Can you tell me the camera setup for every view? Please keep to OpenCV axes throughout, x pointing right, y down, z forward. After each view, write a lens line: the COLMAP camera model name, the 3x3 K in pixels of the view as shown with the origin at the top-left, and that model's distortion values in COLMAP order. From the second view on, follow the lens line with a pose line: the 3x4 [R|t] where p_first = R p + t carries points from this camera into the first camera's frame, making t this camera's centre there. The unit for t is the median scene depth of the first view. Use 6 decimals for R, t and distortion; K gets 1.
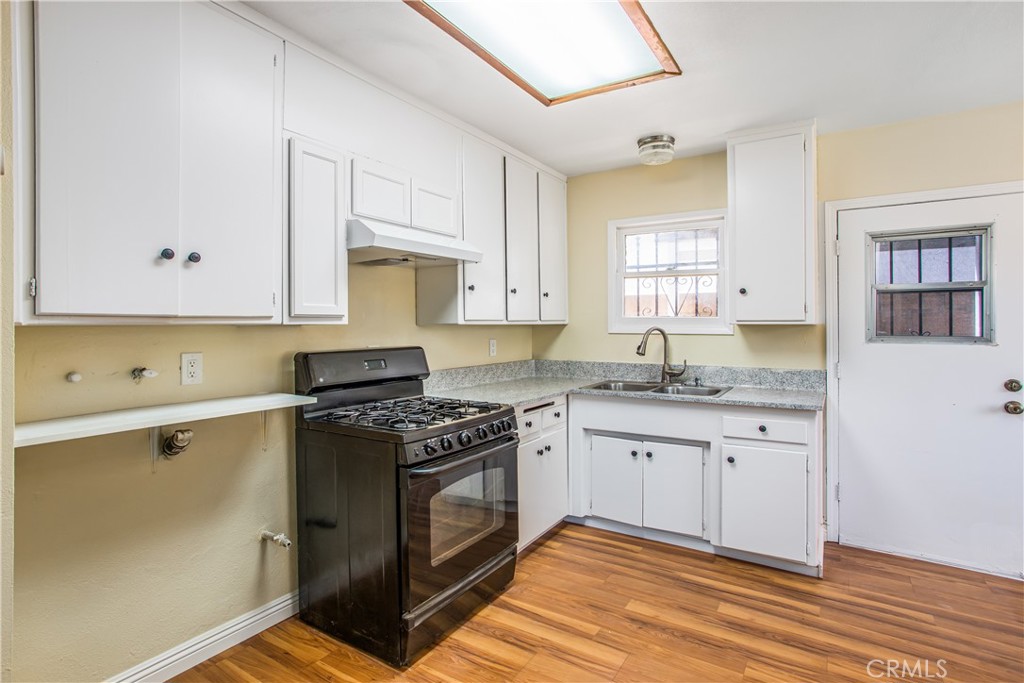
lens RADIAL K [[525.1, 0, 486.9], [0, 525.1, 321.2], [0, 0, 1]] dist [-0.025073, 0.012081]
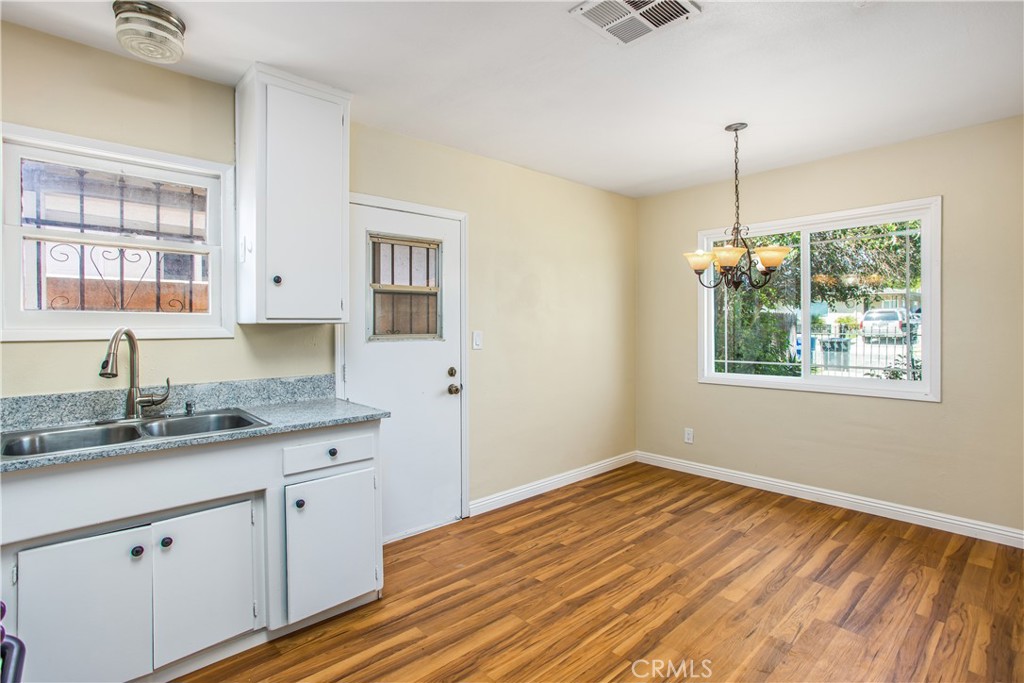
lens RADIAL K [[525.1, 0, 514.7], [0, 525.1, 330.7], [0, 0, 1]] dist [-0.025073, 0.012081]
pose [[0.224733, -0.010382, 0.974365, -0.190075], [-0.000102, 0.999943, 0.010678, 0.009101], [-0.974420, -0.002499, 0.224719, 0.530631]]
